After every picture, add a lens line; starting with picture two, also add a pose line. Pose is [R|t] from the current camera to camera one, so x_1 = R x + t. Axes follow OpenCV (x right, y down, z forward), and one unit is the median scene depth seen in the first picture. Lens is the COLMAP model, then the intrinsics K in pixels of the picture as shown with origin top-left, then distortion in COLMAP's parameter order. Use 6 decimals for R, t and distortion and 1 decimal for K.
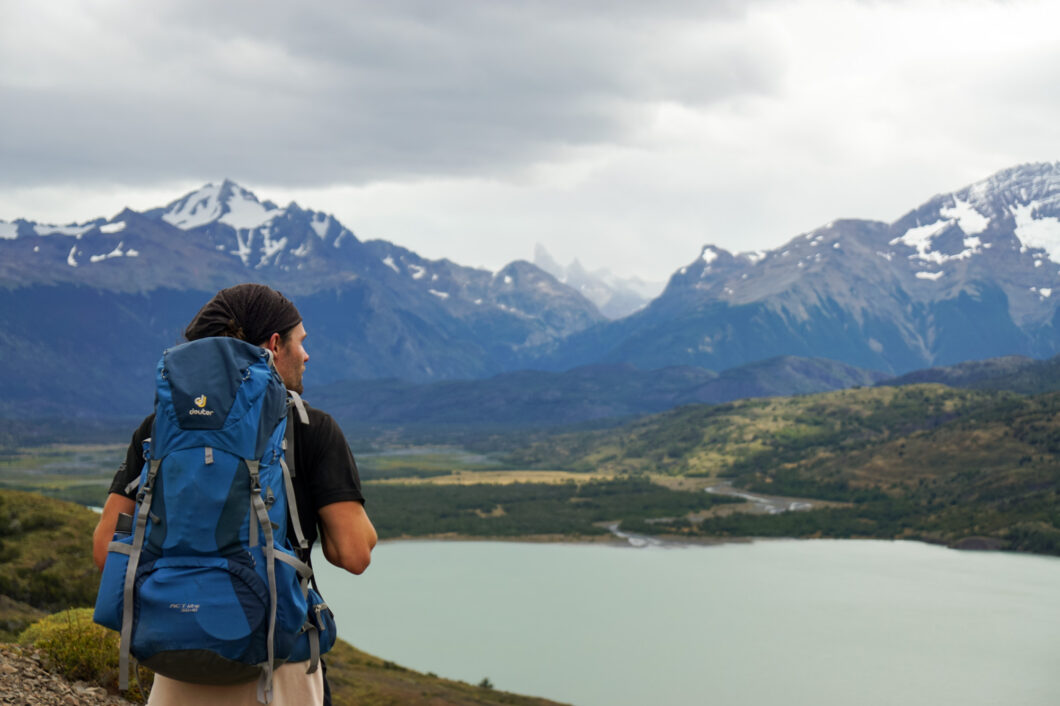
lens RADIAL K [[2408.1, 0, 530.2], [0, 2408.1, 353.7], [0, 0, 1]] dist [0.095578, 0.000000]
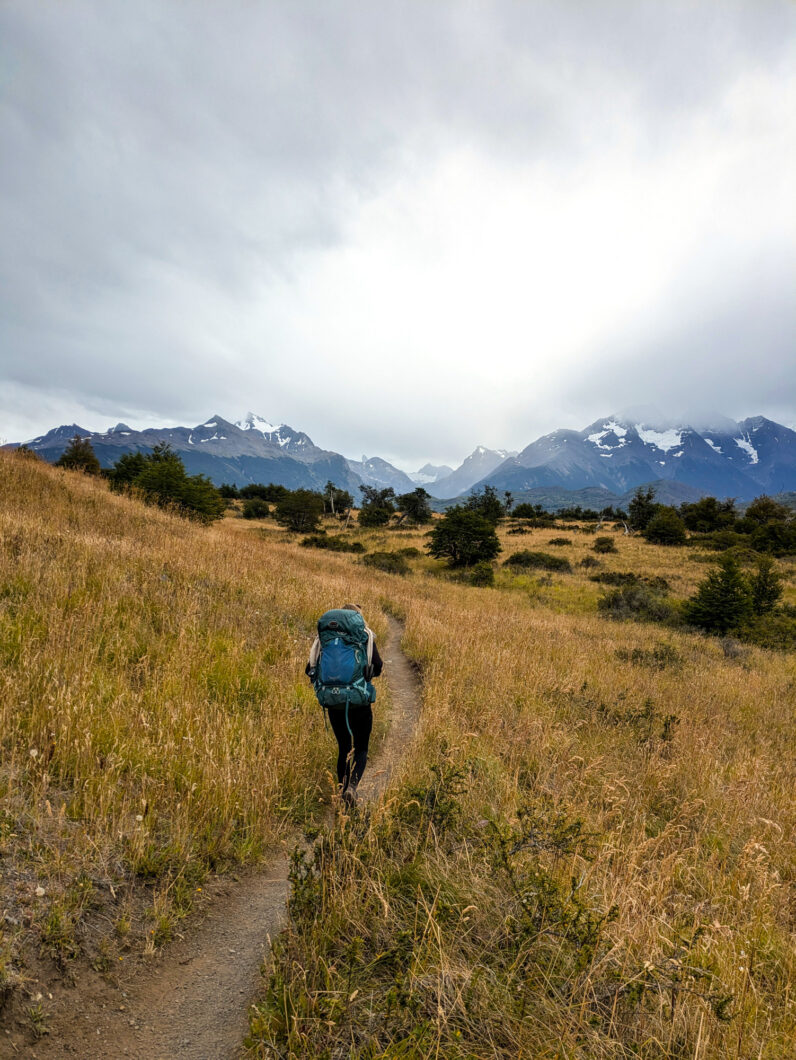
lens RADIAL K [[774.4, 0, 397.6], [0, 774.4, 530.5], [0, 0, 1]] dist [-0.004018, -0.000411]
pose [[0.984283, -0.013244, 0.176100, -0.129618], [0.010393, 0.999800, 0.017101, 0.018915], [-0.176291, -0.015002, 0.984224, 0.367011]]
